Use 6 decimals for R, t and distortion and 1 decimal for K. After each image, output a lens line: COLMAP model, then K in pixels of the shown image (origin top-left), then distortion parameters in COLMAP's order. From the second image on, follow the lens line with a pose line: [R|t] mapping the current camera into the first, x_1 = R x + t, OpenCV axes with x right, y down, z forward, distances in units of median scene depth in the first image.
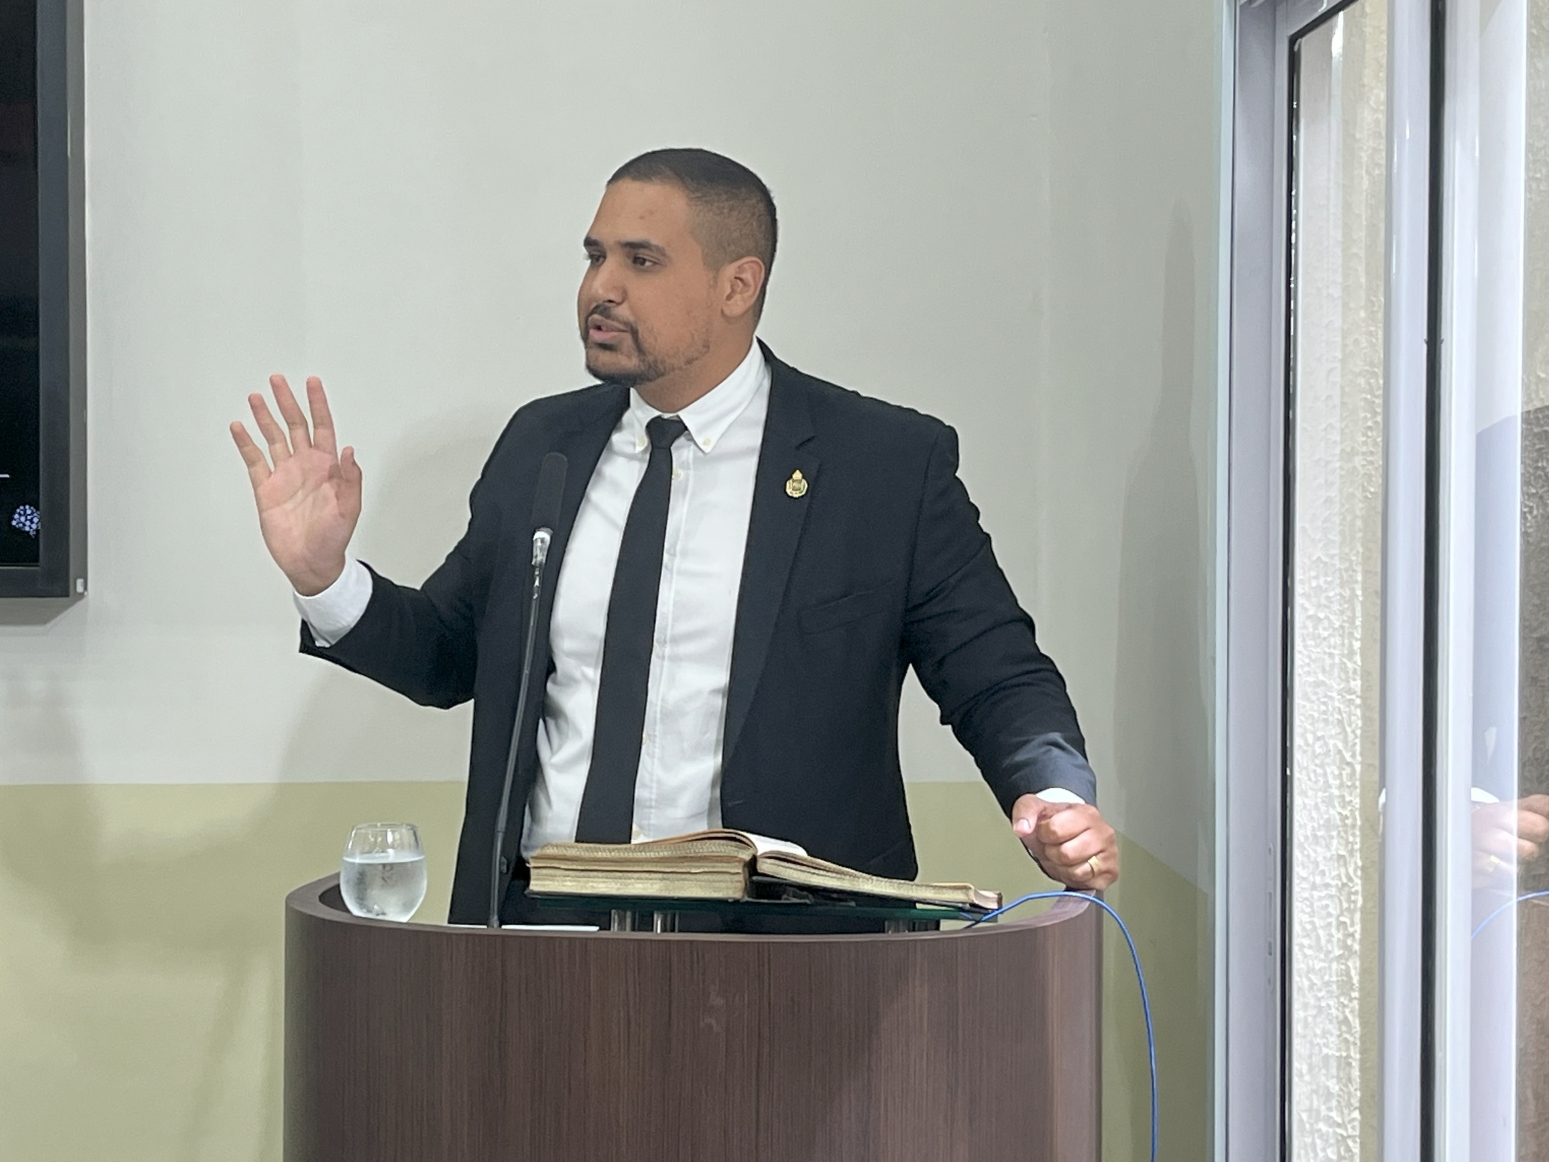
lens RADIAL K [[3093.0, 0, 772.1], [0, 3093.0, 603.6], [0, 0, 1]] dist [0.210998, 0.342393]
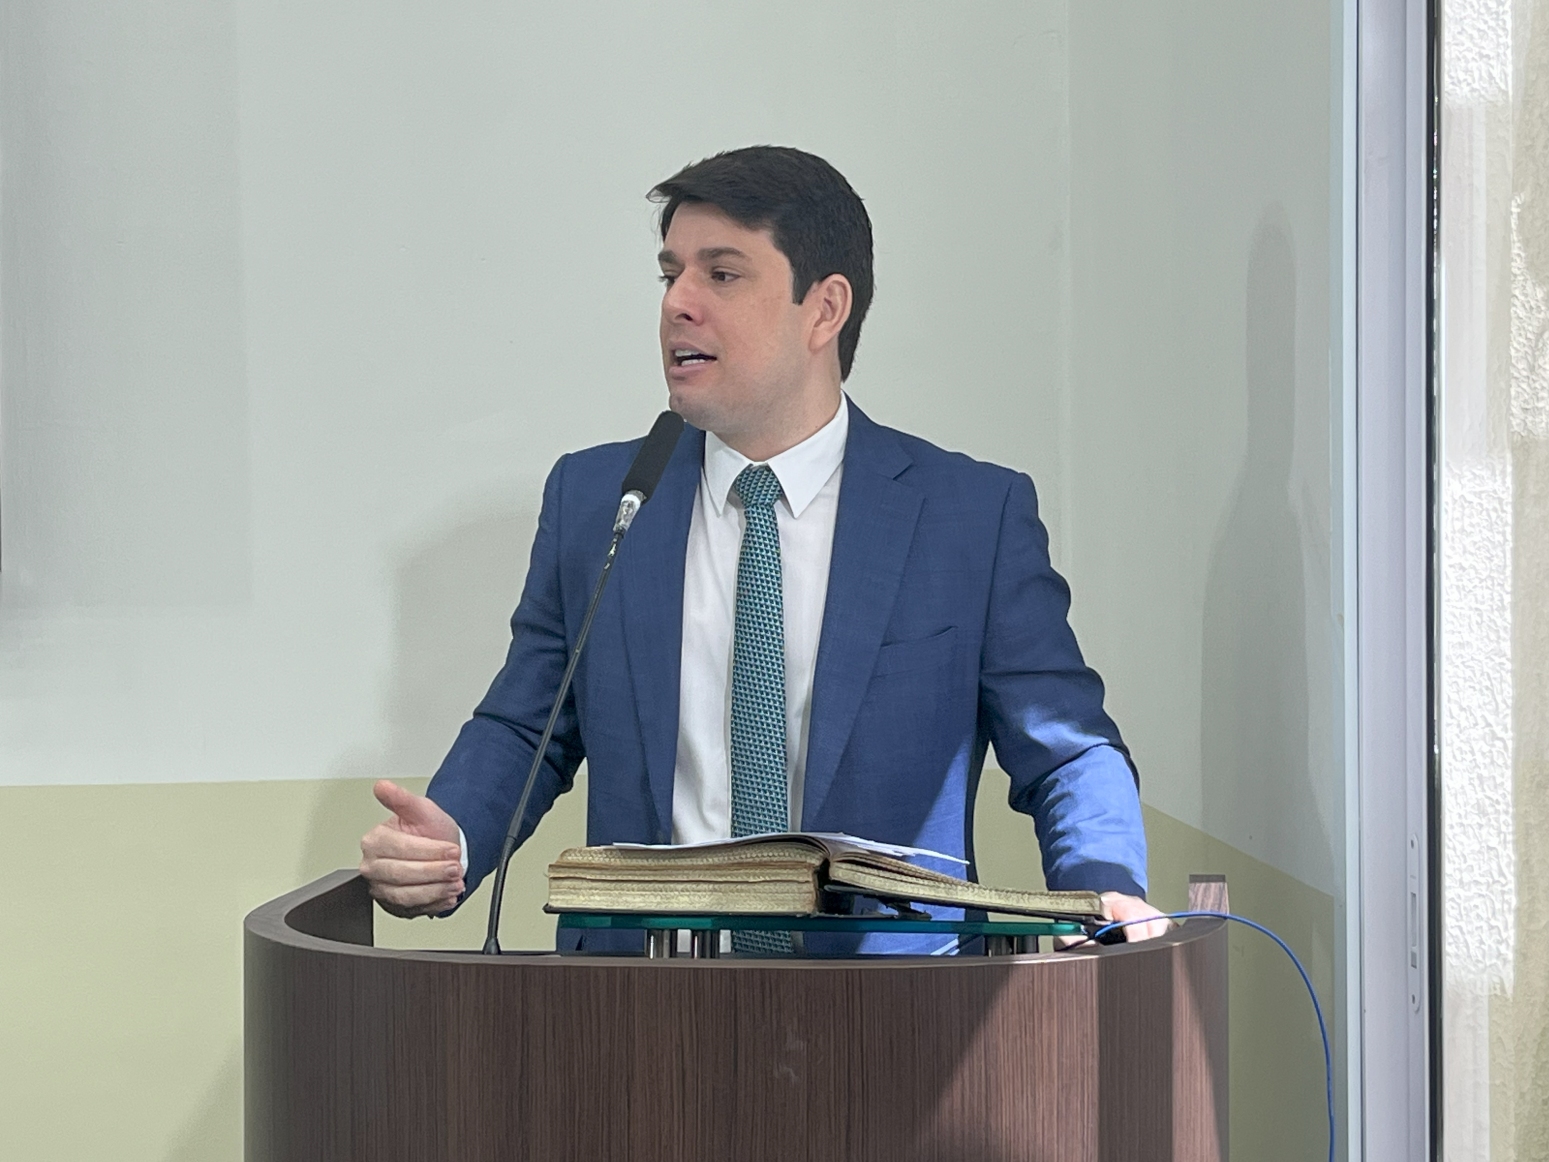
lens RADIAL K [[2881.3, 0, 769.5], [0, 2881.3, 576.4], [0, 0, 1]] dist [0.191901, -0.312177]
pose [[0.999223, -0.011768, 0.037610, -0.042745], [0.012189, 0.999865, -0.010992, 0.013523], [-0.037476, 0.011442, 0.999232, 0.216535]]
